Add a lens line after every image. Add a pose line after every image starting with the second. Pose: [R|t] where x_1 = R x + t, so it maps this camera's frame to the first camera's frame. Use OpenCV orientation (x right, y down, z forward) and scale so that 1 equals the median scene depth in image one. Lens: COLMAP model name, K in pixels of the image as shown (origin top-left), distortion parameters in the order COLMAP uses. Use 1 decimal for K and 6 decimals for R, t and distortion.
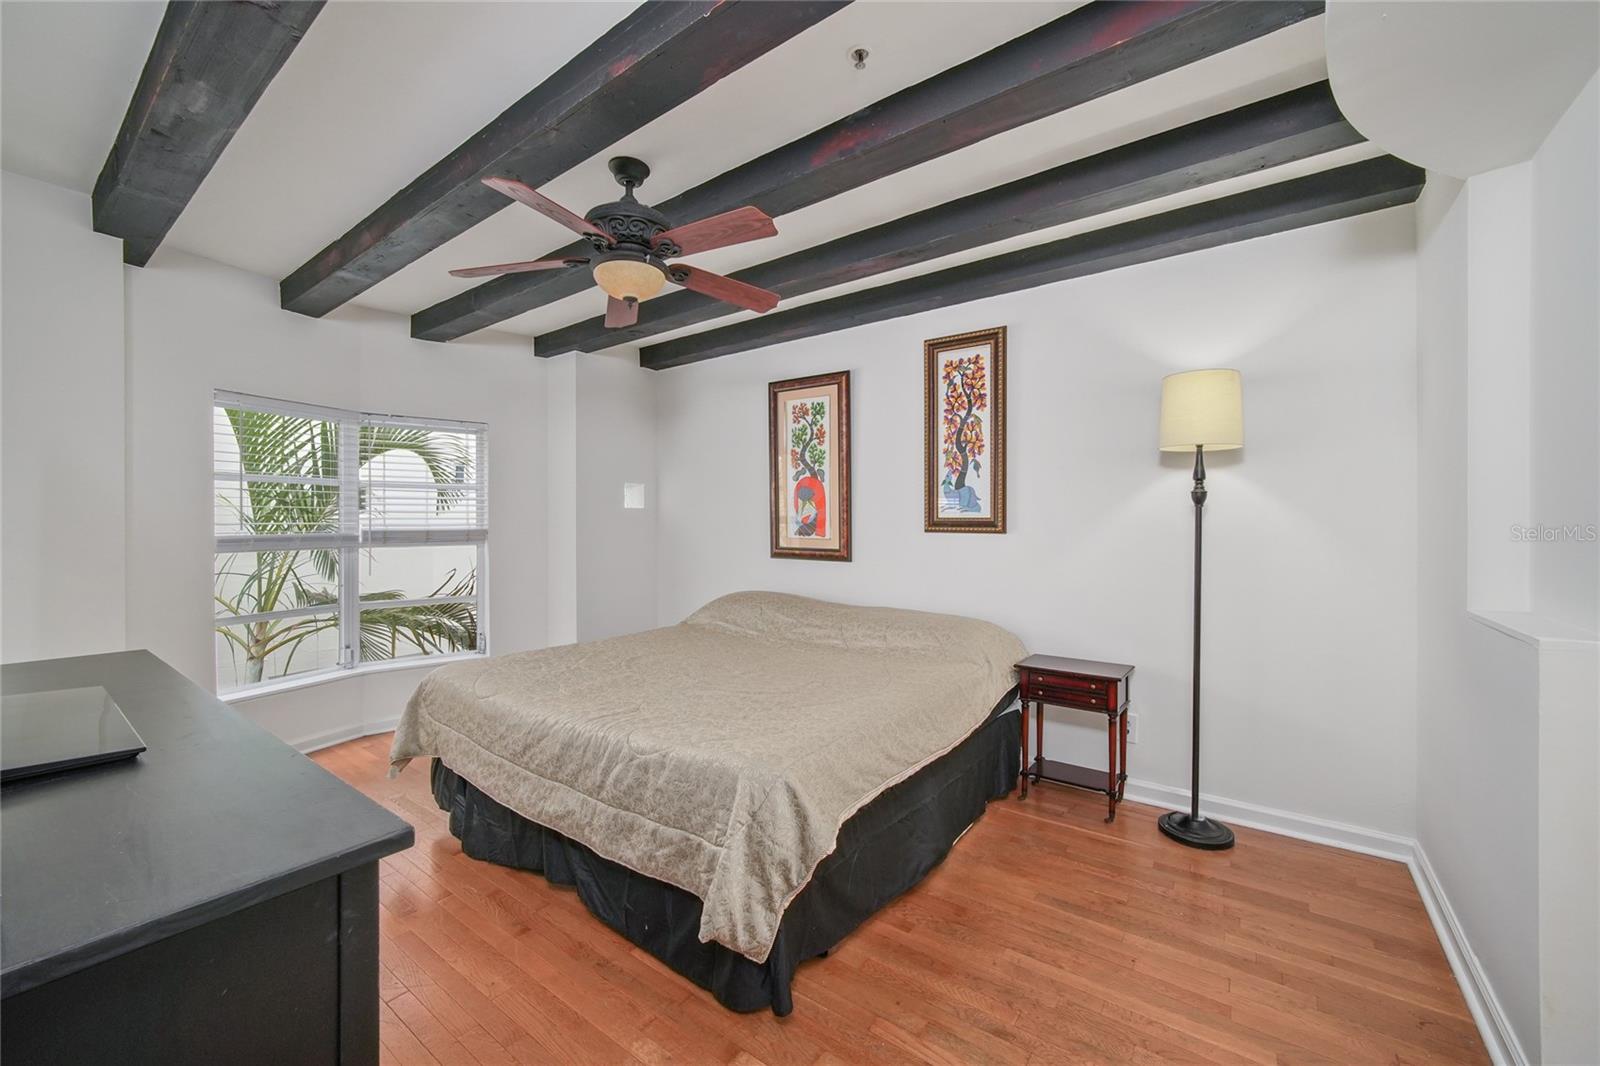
lens RADIAL K [[624.8, 0, 795.8], [0, 624.8, 525.5], [0, 0, 1]] dist [-0.002363, 0.000507]
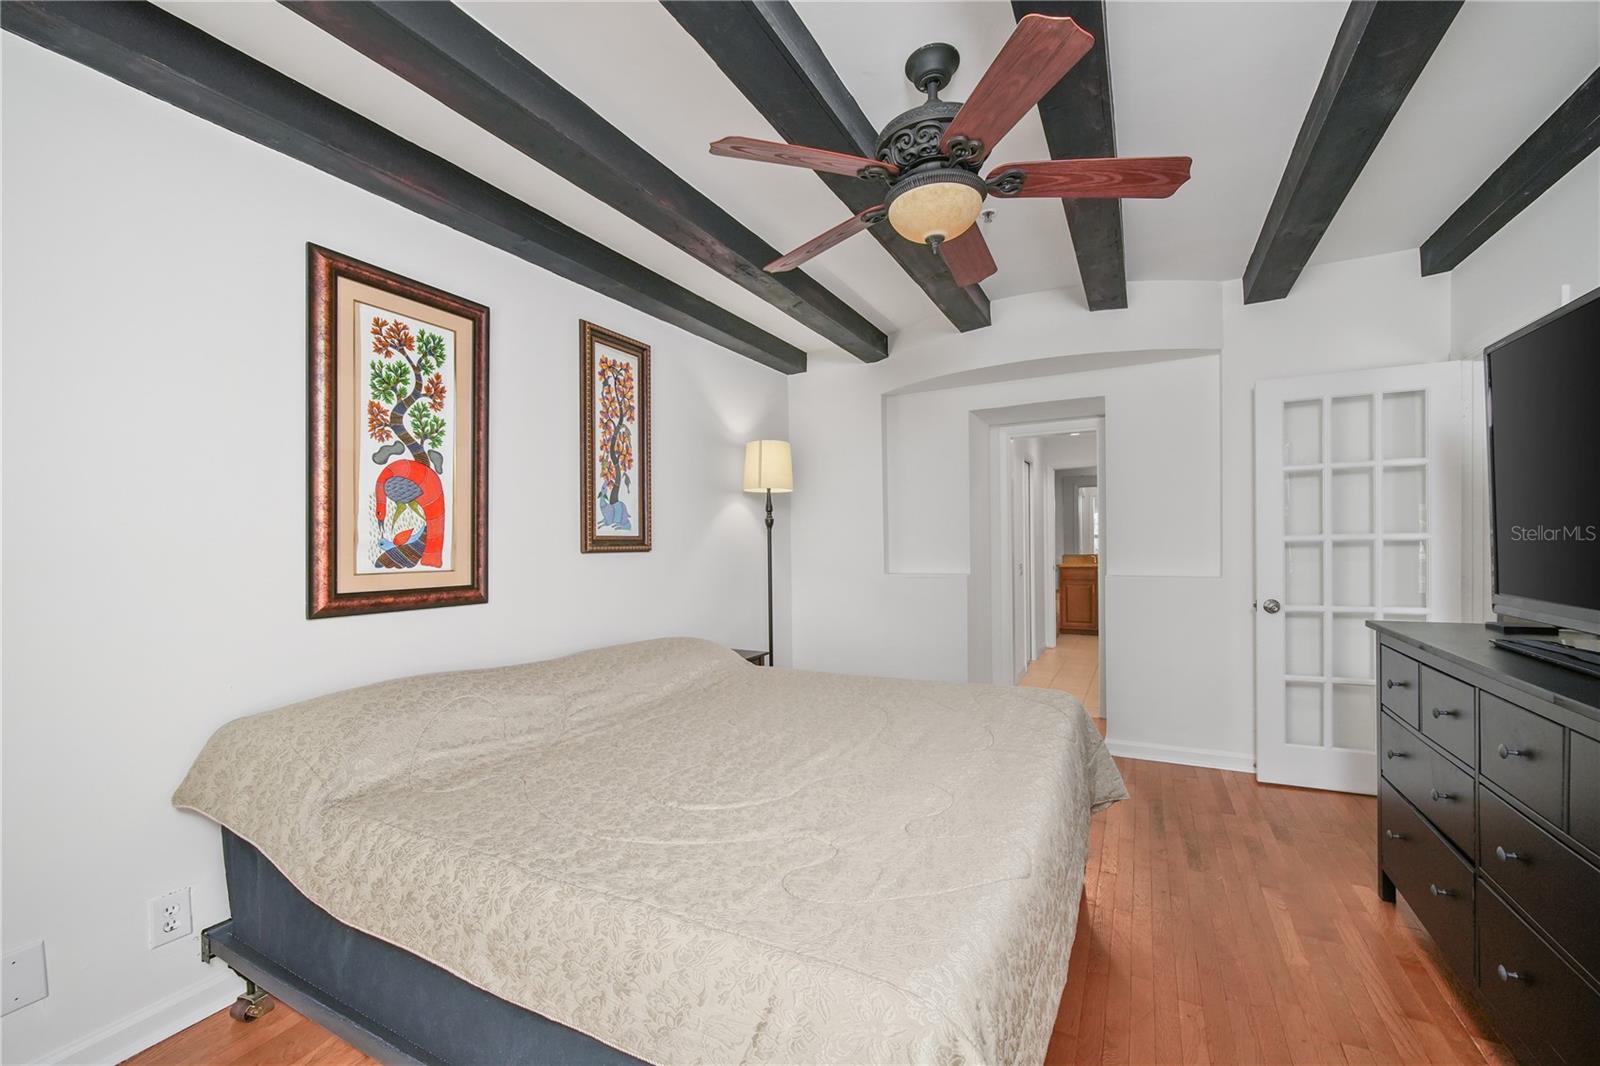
lens RADIAL K [[624.8, 0, 796.7], [0, 624.8, 536.2], [0, 0, 1]] dist [-0.002363, 0.000507]
pose [[-0.120566, 0.002370, 0.992702, -0.589555], [0.009040, 0.999958, -0.001290, -0.007308], [-0.992664, 0.008819, -0.120583, 0.753246]]
